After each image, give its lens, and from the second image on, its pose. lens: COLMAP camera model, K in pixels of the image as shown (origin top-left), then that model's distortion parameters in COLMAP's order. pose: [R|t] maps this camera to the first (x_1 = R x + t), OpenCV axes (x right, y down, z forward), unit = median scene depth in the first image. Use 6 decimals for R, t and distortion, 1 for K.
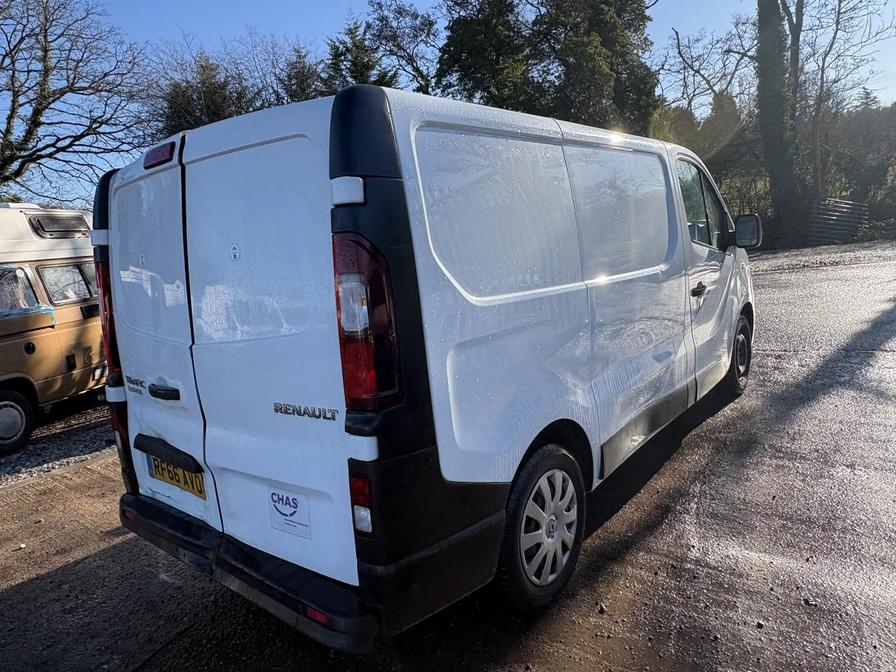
lens RADIAL K [[602.5, 0, 448.0], [0, 602.5, 336.0], [0, 0, 1]] dist [0.003387, 0.000892]
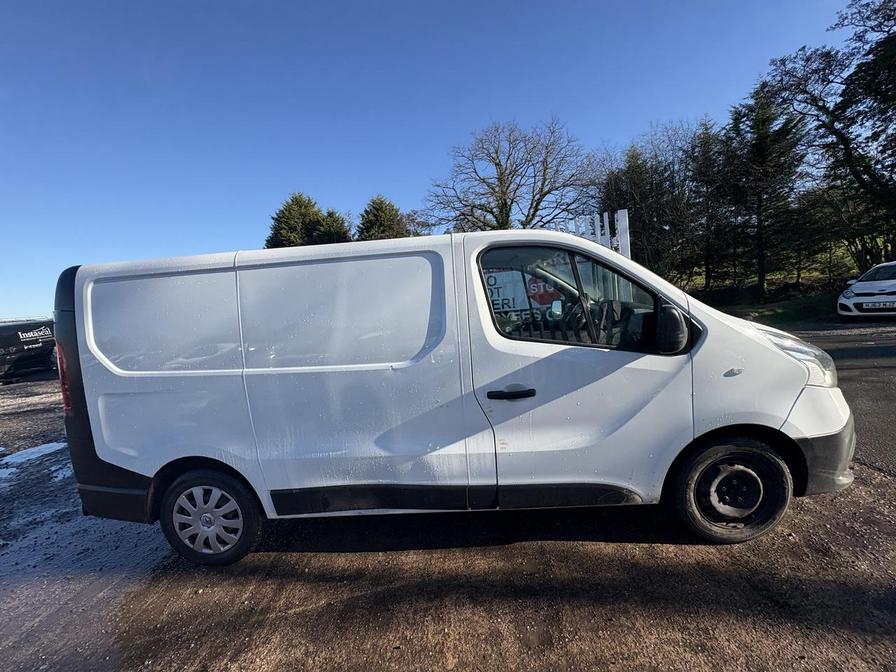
lens RADIAL K [[357.6, 0, 448.0], [0, 357.6, 336.0], [0, 0, 1]] dist [0.000051, 0.000396]
pose [[0.579600, 0.142279, -0.802385, 0.140180], [-0.106471, 0.989421, 0.098535, -0.036330], [0.807916, 0.028320, 0.588617, 0.110413]]
